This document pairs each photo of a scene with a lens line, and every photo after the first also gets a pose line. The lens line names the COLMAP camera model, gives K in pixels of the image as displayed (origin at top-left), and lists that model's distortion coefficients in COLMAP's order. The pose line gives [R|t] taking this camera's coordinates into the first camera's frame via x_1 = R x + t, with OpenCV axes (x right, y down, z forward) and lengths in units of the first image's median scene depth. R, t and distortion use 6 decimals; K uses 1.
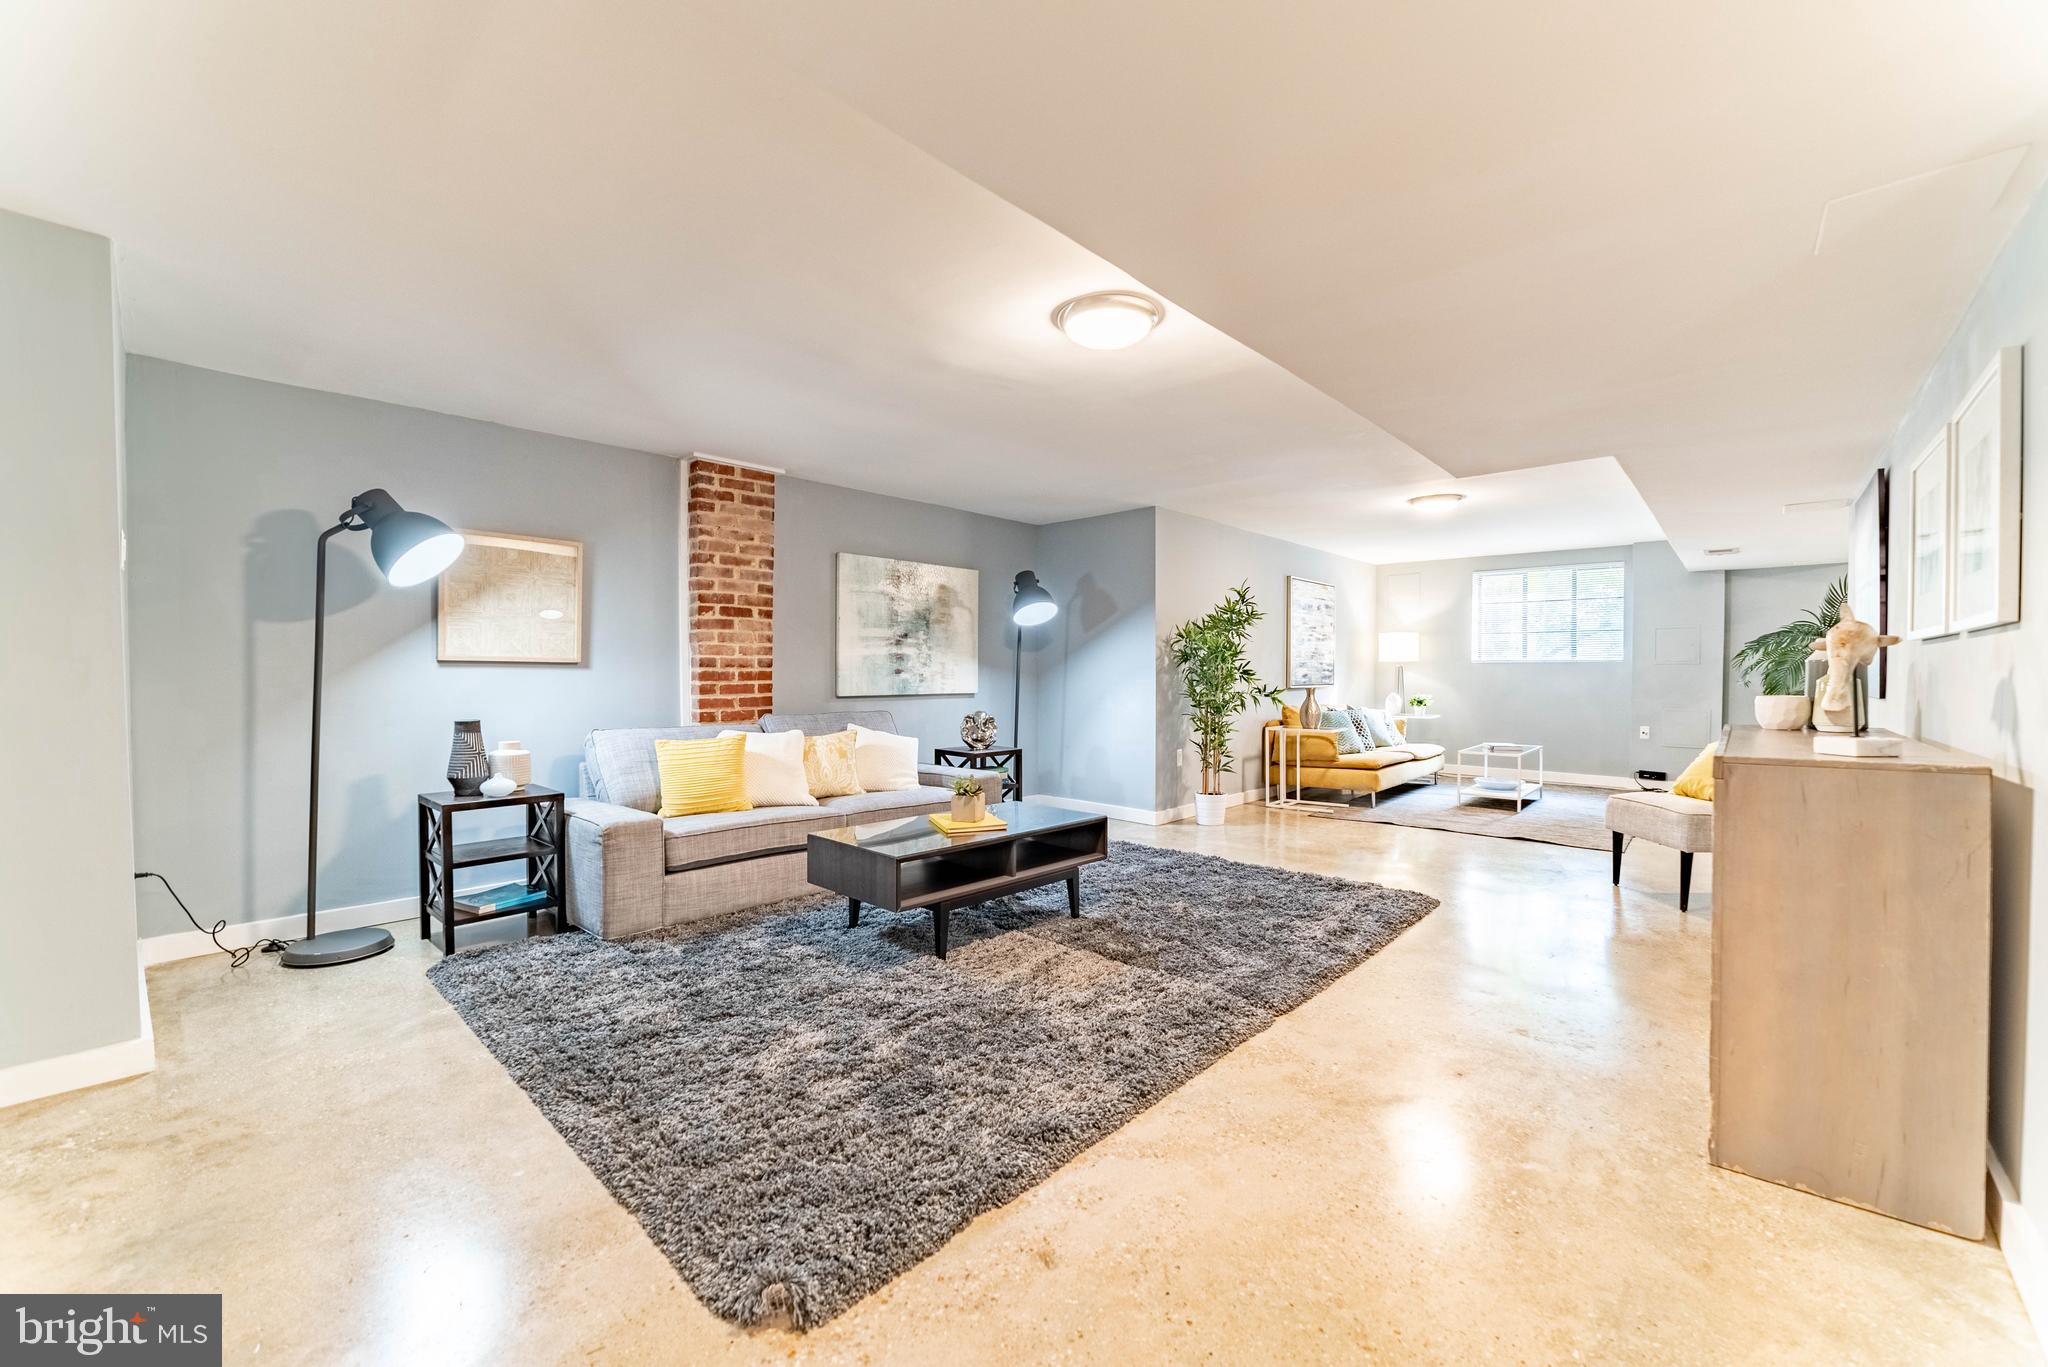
lens RADIAL K [[812.5, 0, 1036.0], [0, 812.5, 688.6], [0, 0, 1]] dist [-0.037104, 0.009287]
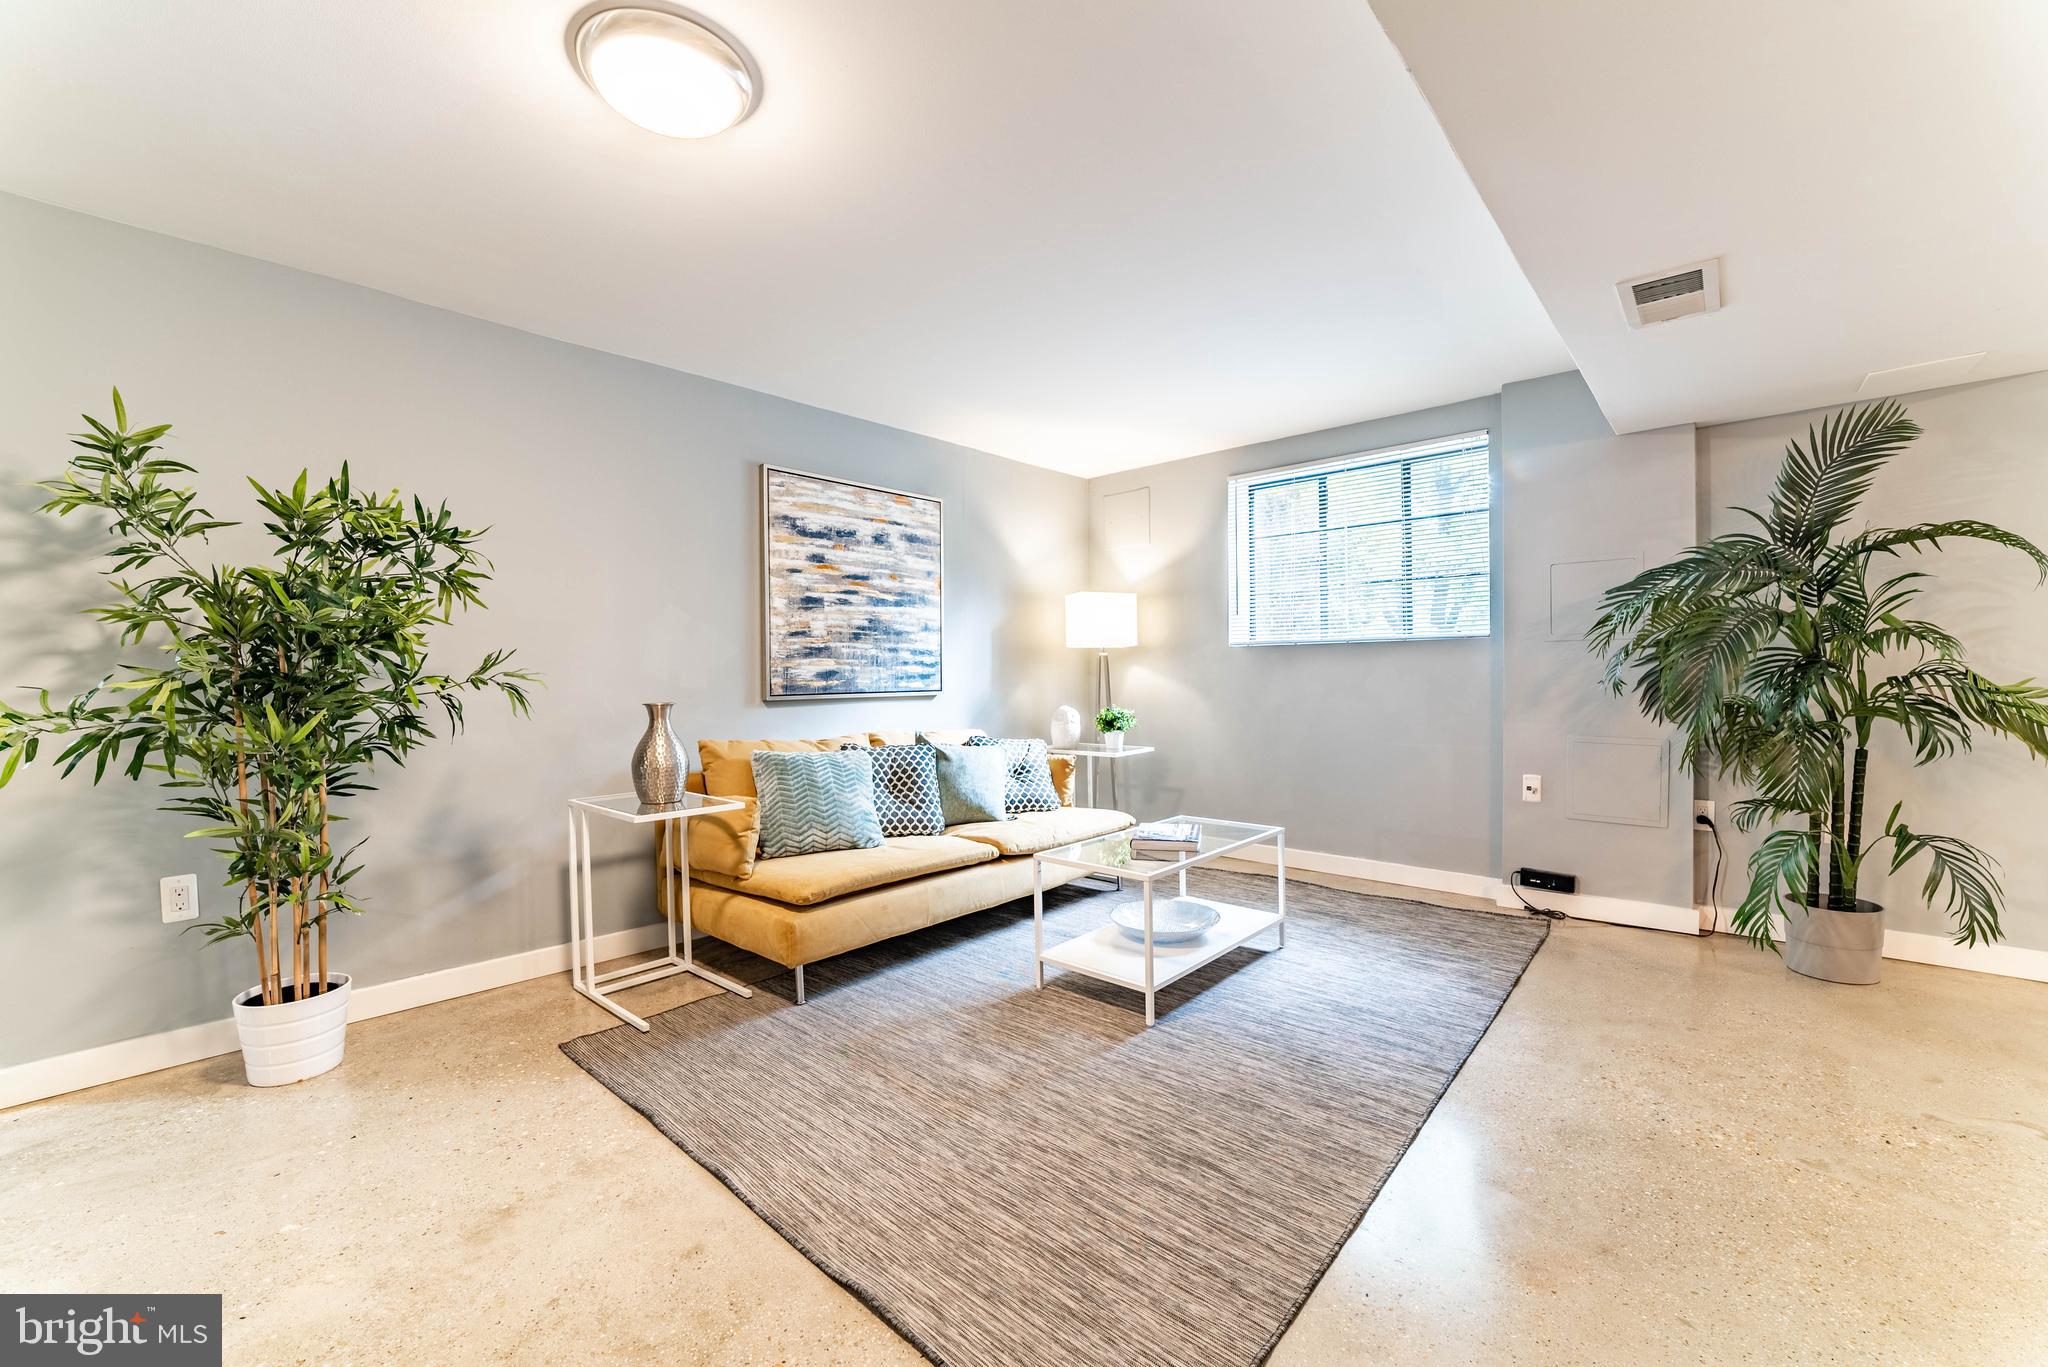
lens RADIAL K [[812.5, 0, 1036.0], [0, 812.5, 688.6], [0, 0, 1]] dist [-0.037104, 0.009287]
pose [[0.999920, -0.010588, 0.006913, 0.772449], [0.010628, 0.999927, -0.005819, -0.005102], [-0.006851, 0.005892, 0.999959, 0.873589]]
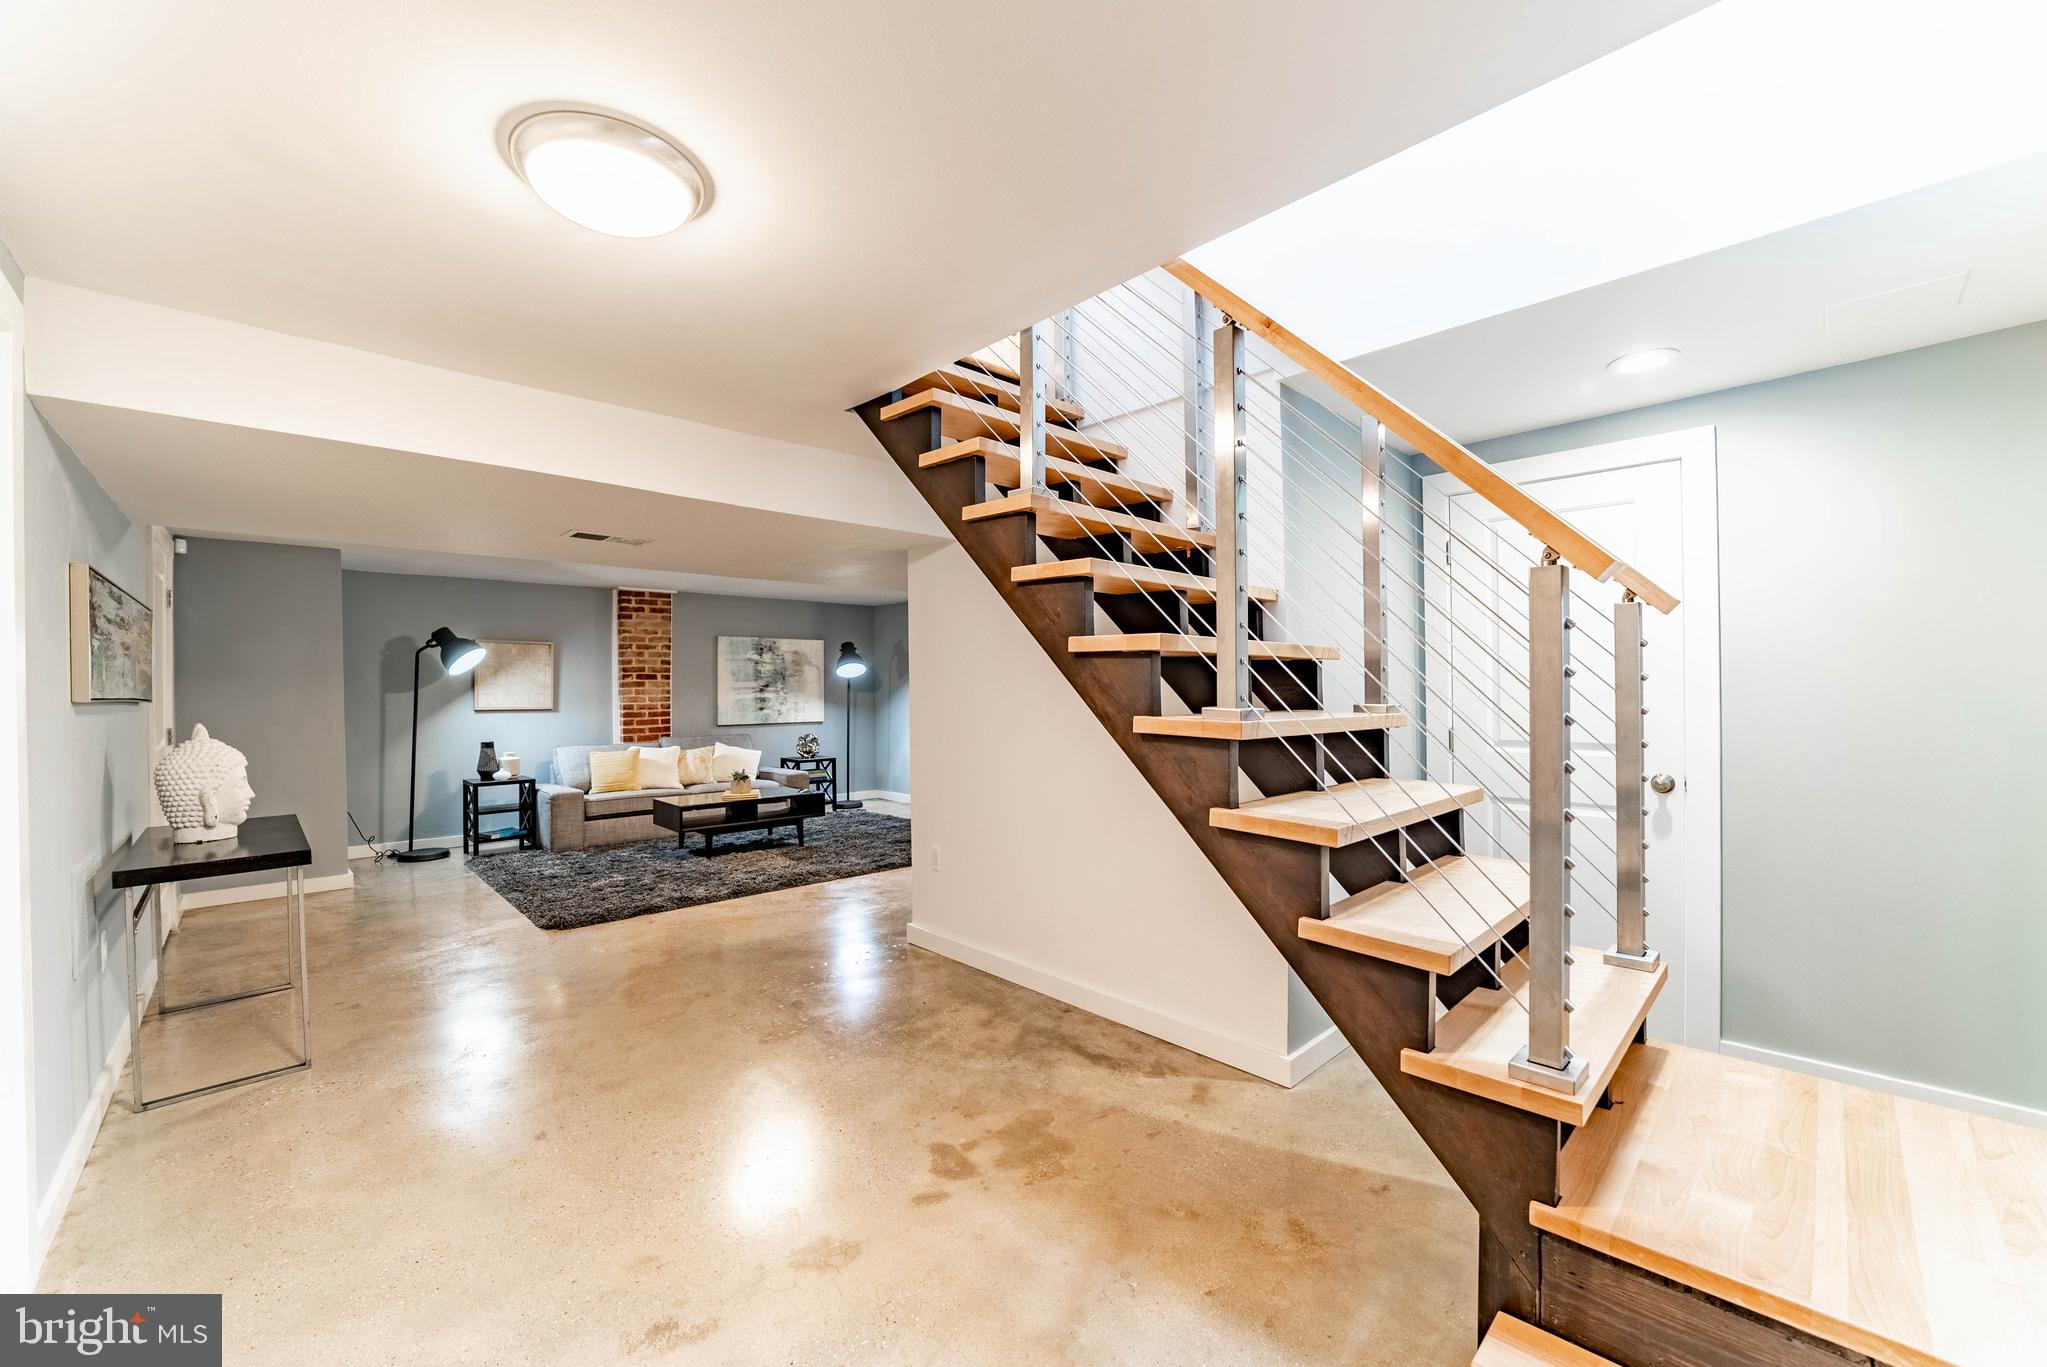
lens RADIAL K [[804.5, 0, 1032.8], [0, 804.5, 688.2], [0, 0, 1]] dist [-0.042857, 0.011663]
pose [[0.998468, -0.010123, -0.054407, 0.542709], [0.008926, 0.999714, -0.022199, -0.027008], [0.054616, 0.021679, 0.998272, -0.641974]]
